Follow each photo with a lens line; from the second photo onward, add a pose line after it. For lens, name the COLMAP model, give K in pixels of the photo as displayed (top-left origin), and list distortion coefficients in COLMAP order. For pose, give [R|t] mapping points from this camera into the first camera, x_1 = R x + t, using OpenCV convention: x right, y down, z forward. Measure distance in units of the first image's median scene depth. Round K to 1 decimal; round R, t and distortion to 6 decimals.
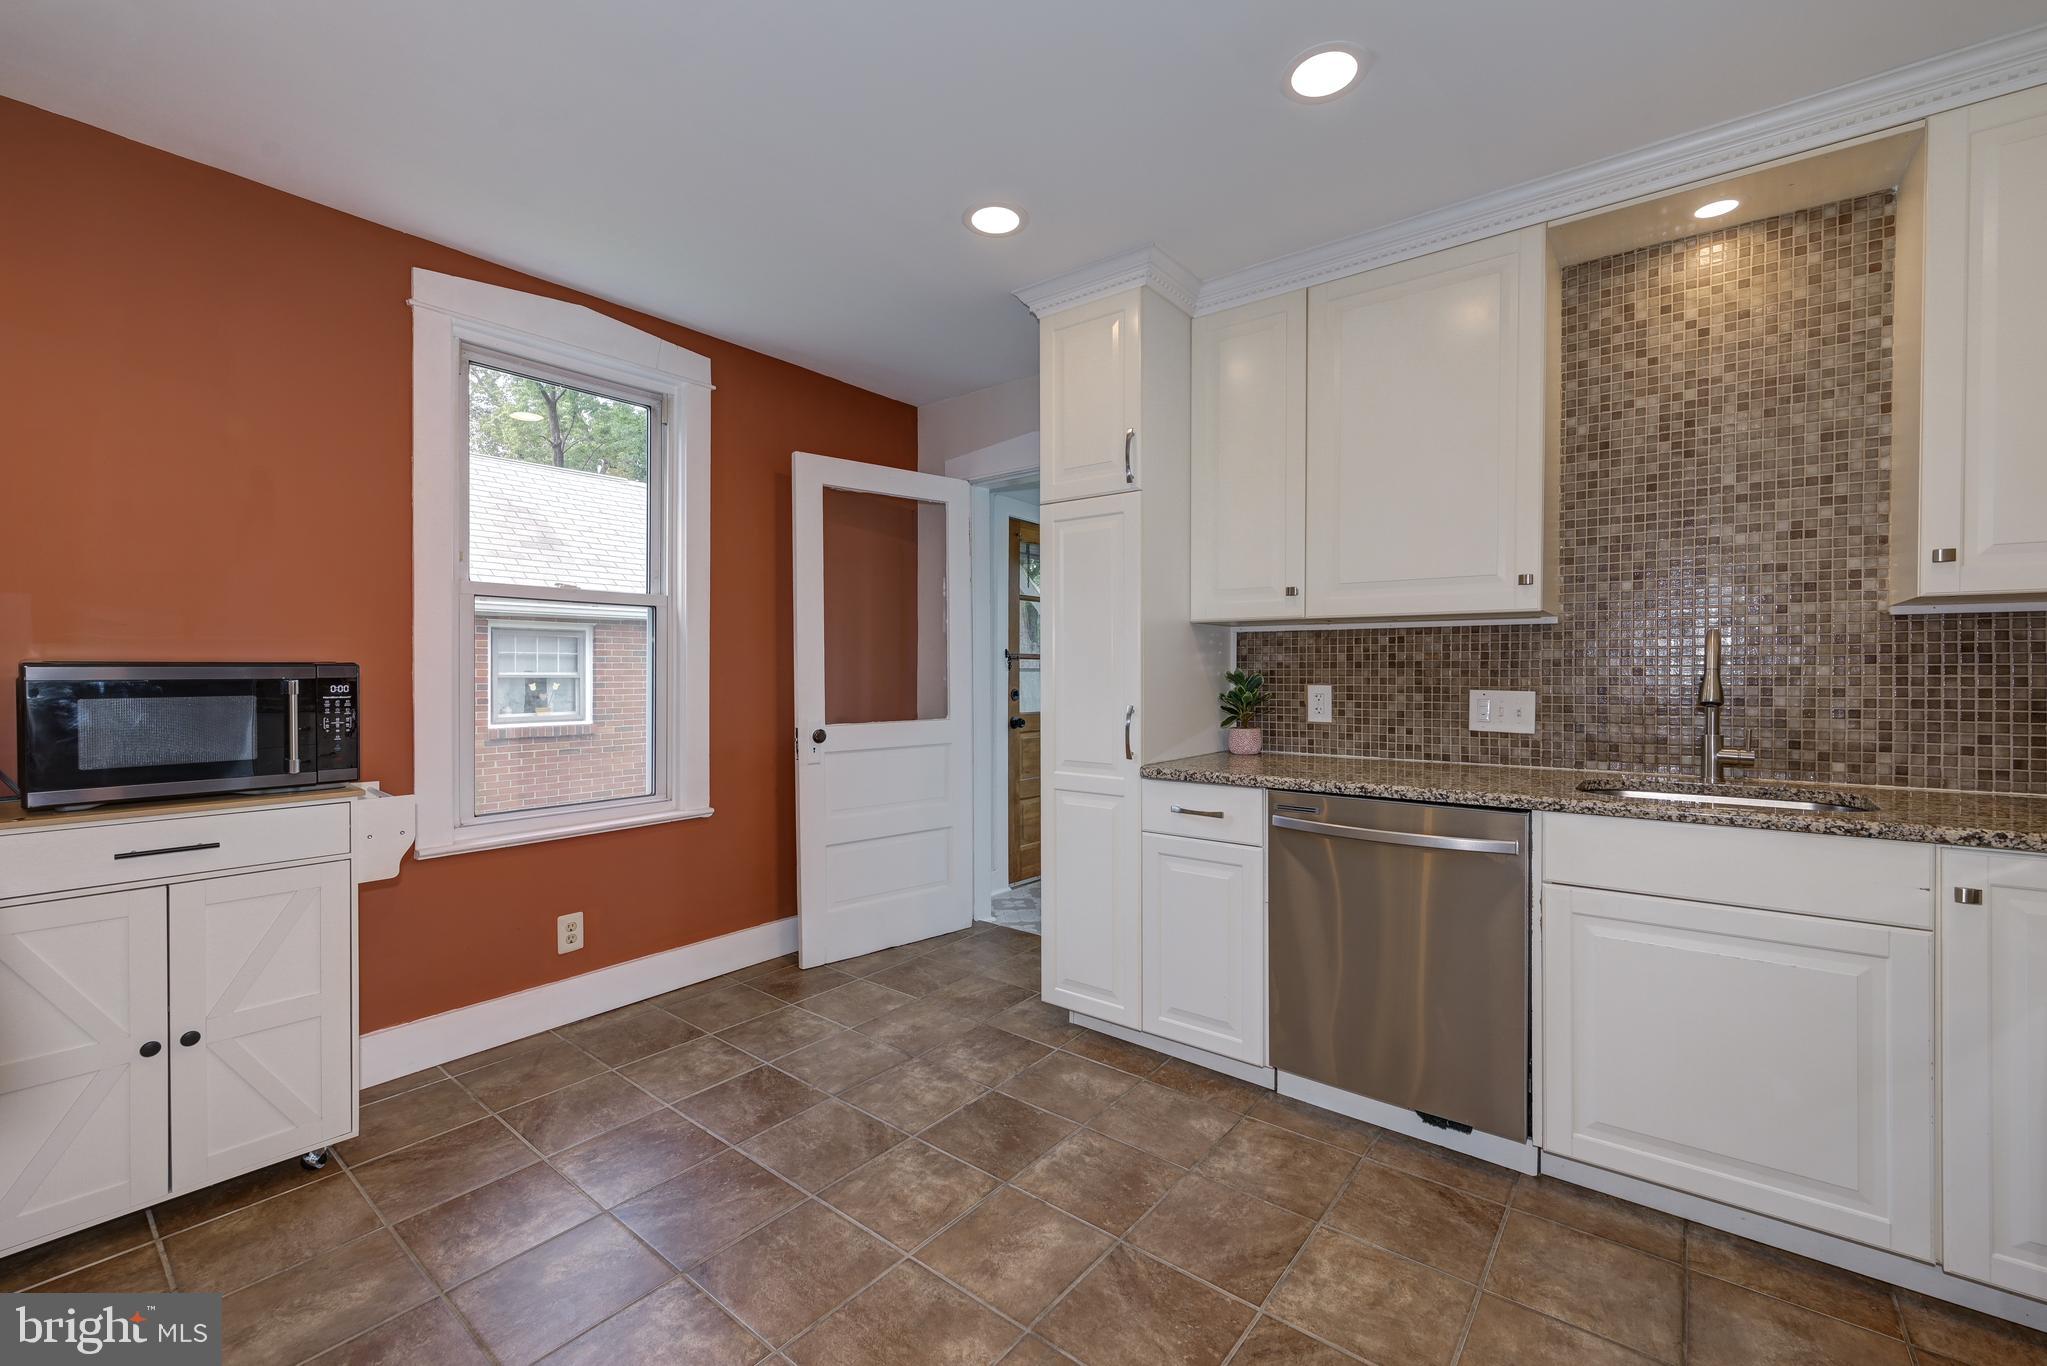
lens RADIAL K [[845.4, 0, 1021.0], [0, 845.4, 679.4], [0, 0, 1]] dist [0.002454, 0.000510]
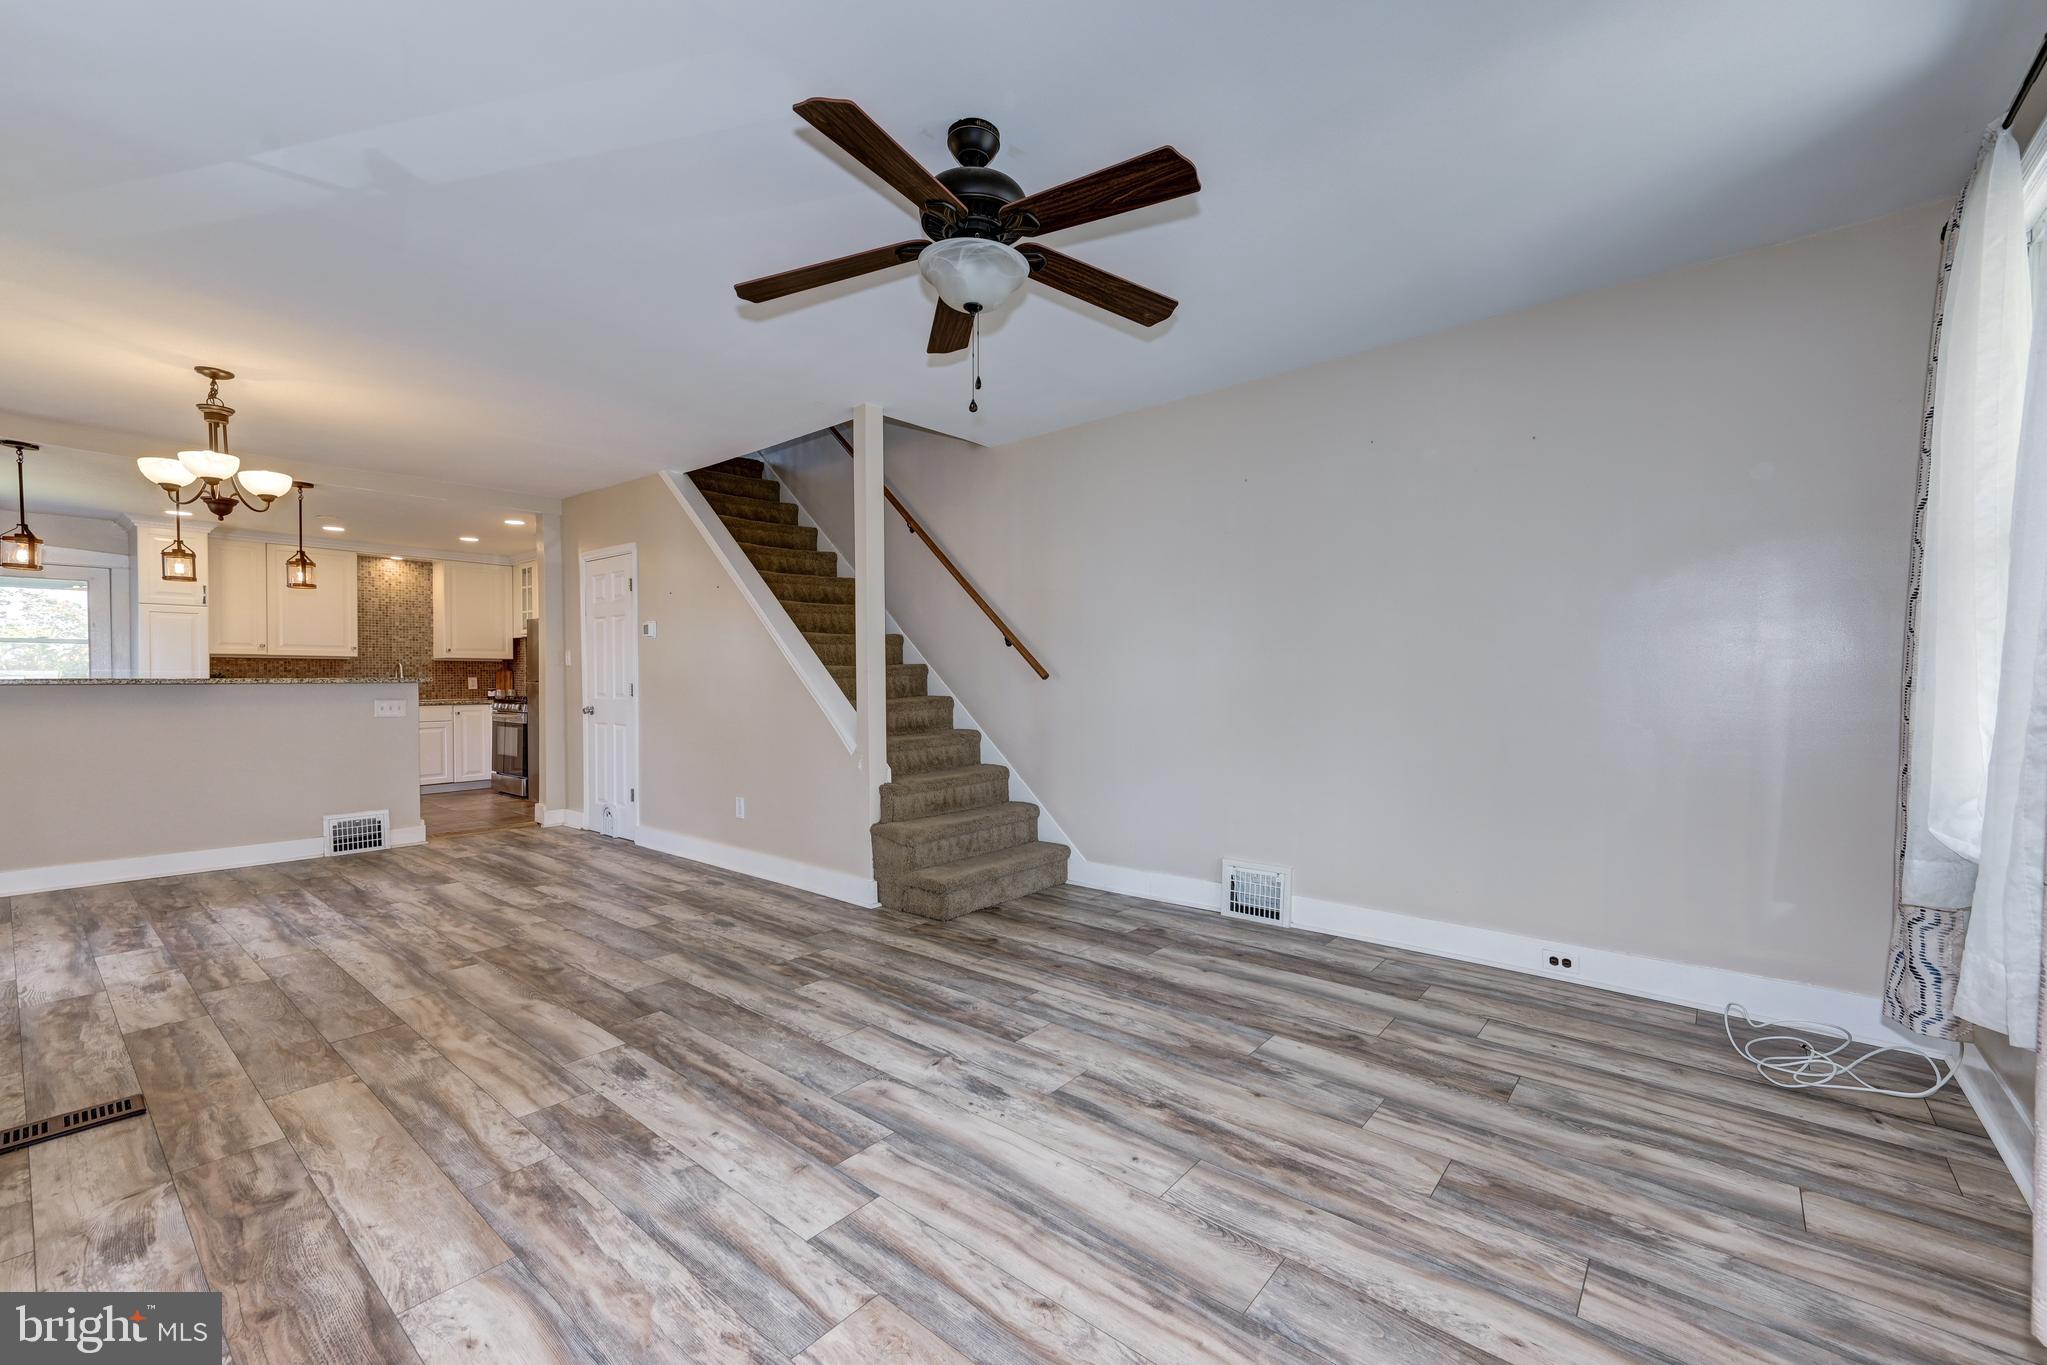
lens RADIAL K [[822.0, 0, 1039.6], [0, 822.0, 685.5], [0, 0, 1]] dist [0.025865, 0.000424]
pose [[0.012427, -0.012232, 0.999848, -2.887058], [0.012426, 0.999850, 0.012077, 0.035151], [-0.999846, 0.012274, 0.012578, -1.939796]]
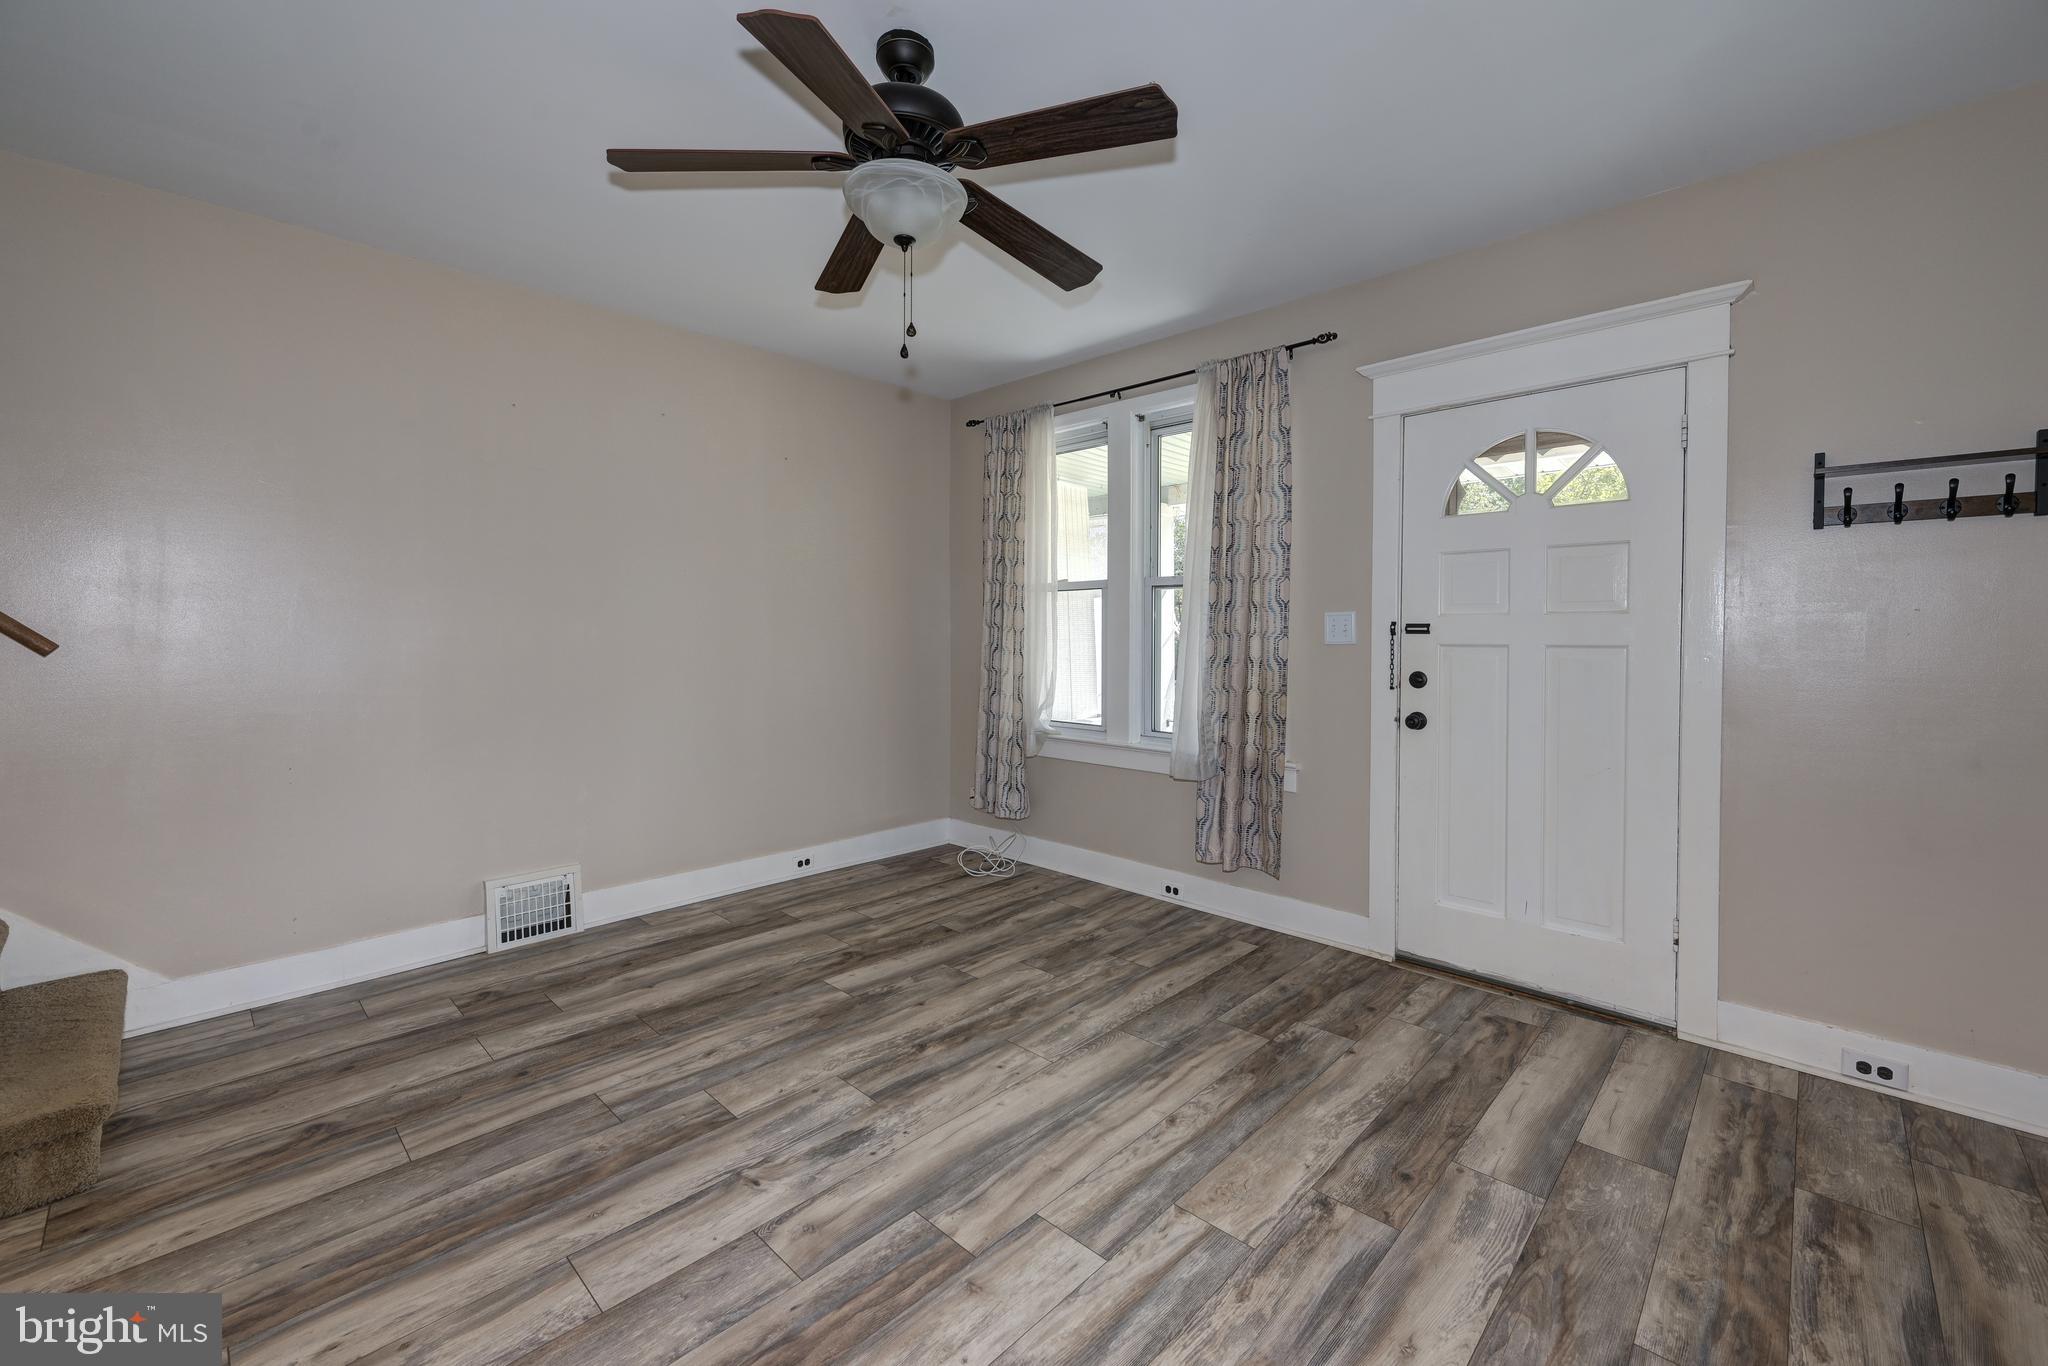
lens RADIAL K [[830.0, 0, 1020.2], [0, 830.0, 657.3], [0, 0, 1]] dist [-0.003452, -0.000289]
pose [[-0.996103, -0.007444, 0.087877, -2.110532], [-0.004706, 0.999498, 0.031323, 0.010189], [-0.088066, 0.030788, -0.995639, -1.004154]]
